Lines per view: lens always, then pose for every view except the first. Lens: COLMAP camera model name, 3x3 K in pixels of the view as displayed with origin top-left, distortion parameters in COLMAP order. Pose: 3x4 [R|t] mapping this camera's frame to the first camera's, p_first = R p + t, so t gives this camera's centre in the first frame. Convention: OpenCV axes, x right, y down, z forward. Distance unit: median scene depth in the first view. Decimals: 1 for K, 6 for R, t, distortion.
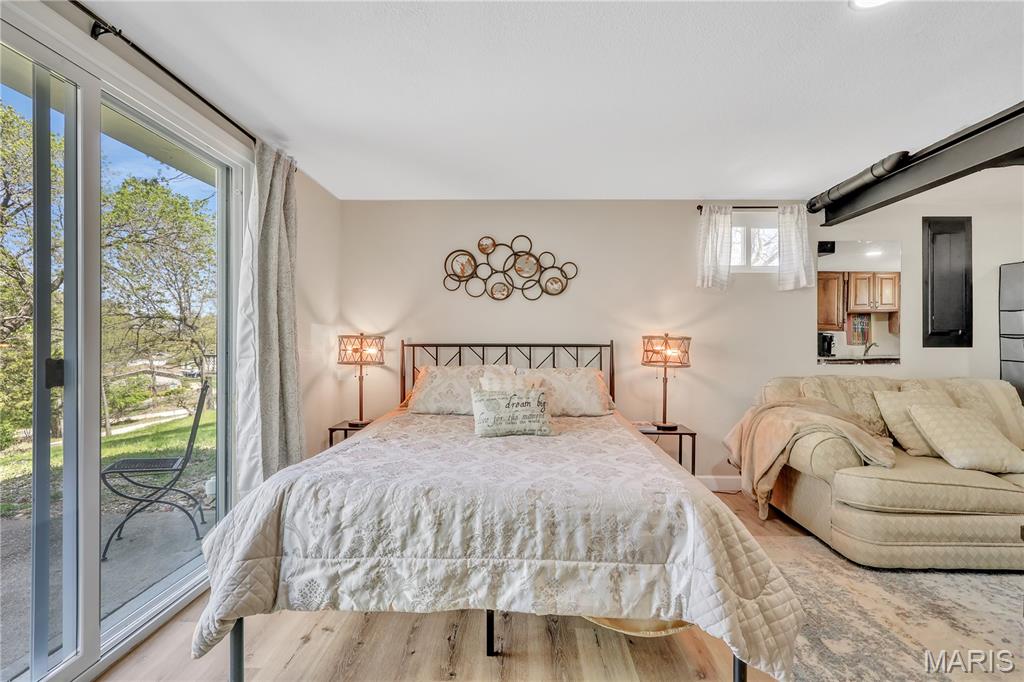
lens RADIAL K [[474.9, 0, 510.1], [0, 474.9, 339.2], [0, 0, 1]] dist [0.000690, 0.000671]
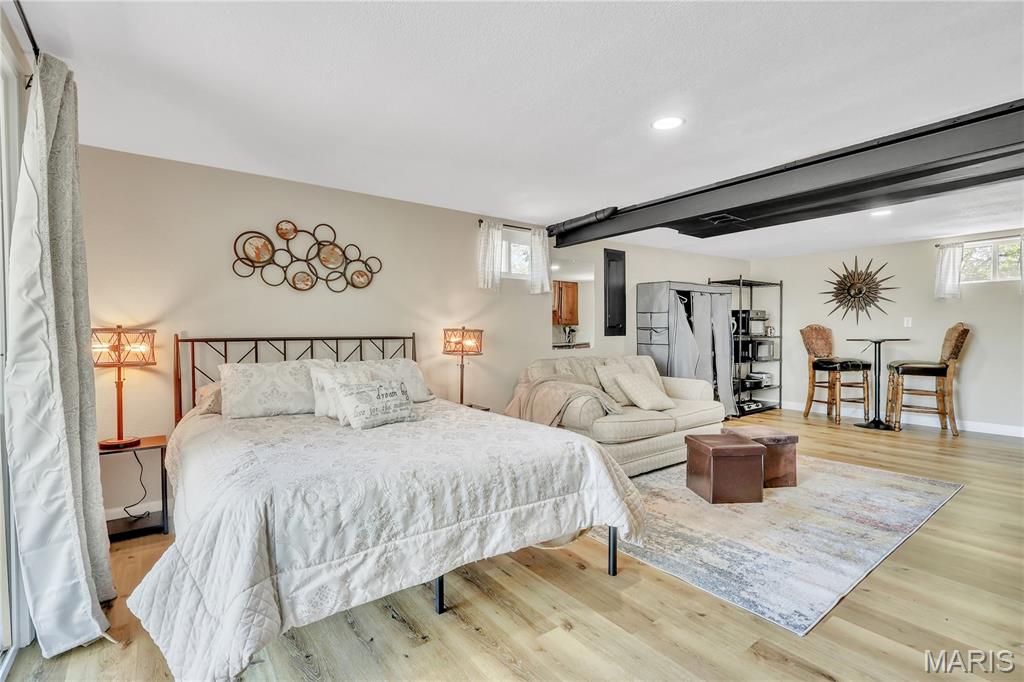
lens RADIAL K [[474.9, 0, 510.1], [0, 474.9, 339.2], [0, 0, 1]] dist [0.000690, 0.000671]
pose [[0.787209, -0.015032, 0.616503, -0.421107], [0.004729, 0.999821, 0.018340, -0.002443], [-0.616668, -0.011523, 0.787139, 0.013978]]
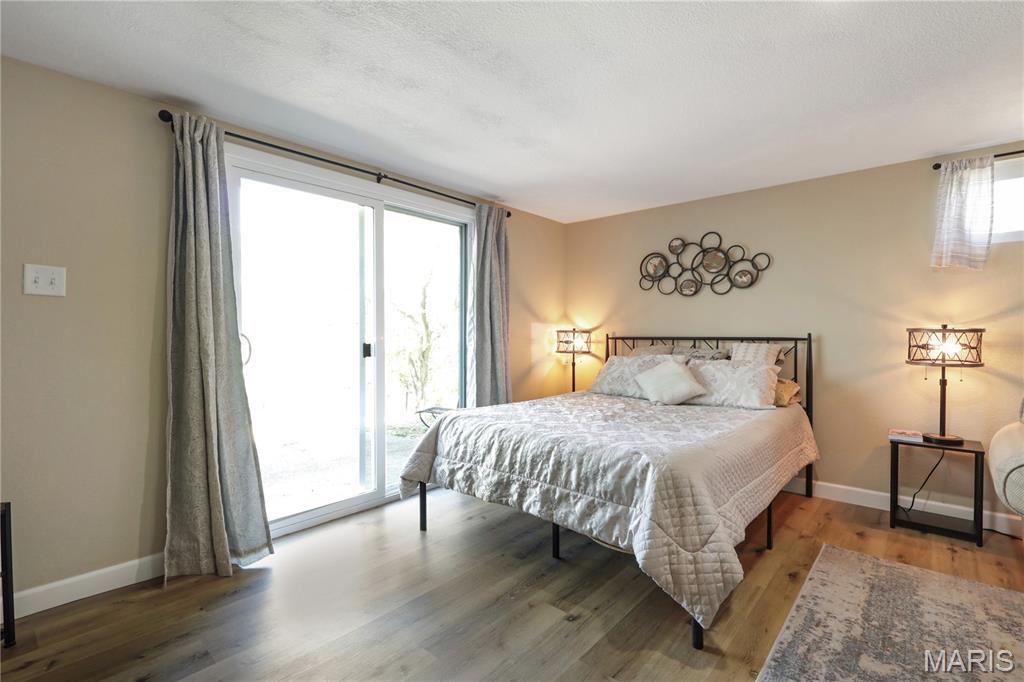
lens RADIAL K [[474.9, 0, 510.1], [0, 474.9, 339.2], [0, 0, 1]] dist [0.000690, 0.000671]
pose [[0.761765, 0.003821, -0.647842, 0.549540], [0.003565, 0.999943, 0.010090, 0.003166], [0.647844, -0.009996, 0.761708, -0.108092]]
